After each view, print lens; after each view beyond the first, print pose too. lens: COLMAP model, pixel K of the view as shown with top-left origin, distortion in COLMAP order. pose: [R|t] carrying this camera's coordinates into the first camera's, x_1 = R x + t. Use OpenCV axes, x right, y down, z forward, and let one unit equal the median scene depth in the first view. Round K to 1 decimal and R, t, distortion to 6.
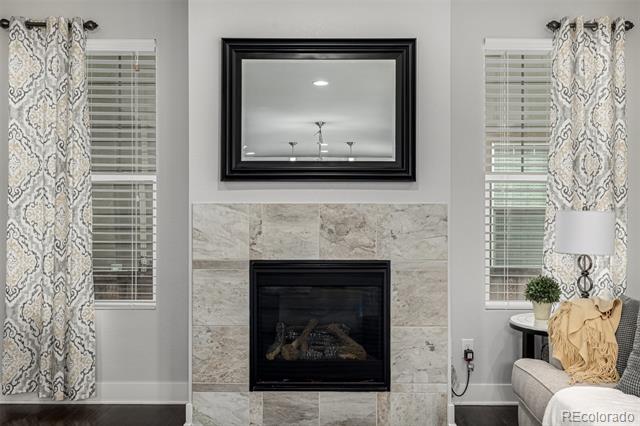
lens RADIAL K [[591.8, 0, 320.0], [0, 591.8, 213.0], [0, 0, 1]] dist [-0.001340, 0.001988]
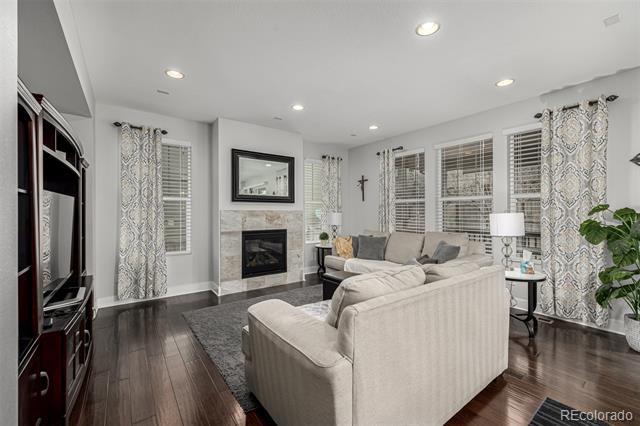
lens RADIAL K [[272.0, 0, 320.0], [0, 272.0, 213.0], [0, 0, 1]] dist [-0.000077, 0.000167]
pose [[0.797999, -0.002529, 0.602653, -0.582103], [0.005476, 0.999980, -0.003054, 0.002888], [-0.602633, 0.005737, 0.797998, -0.217109]]
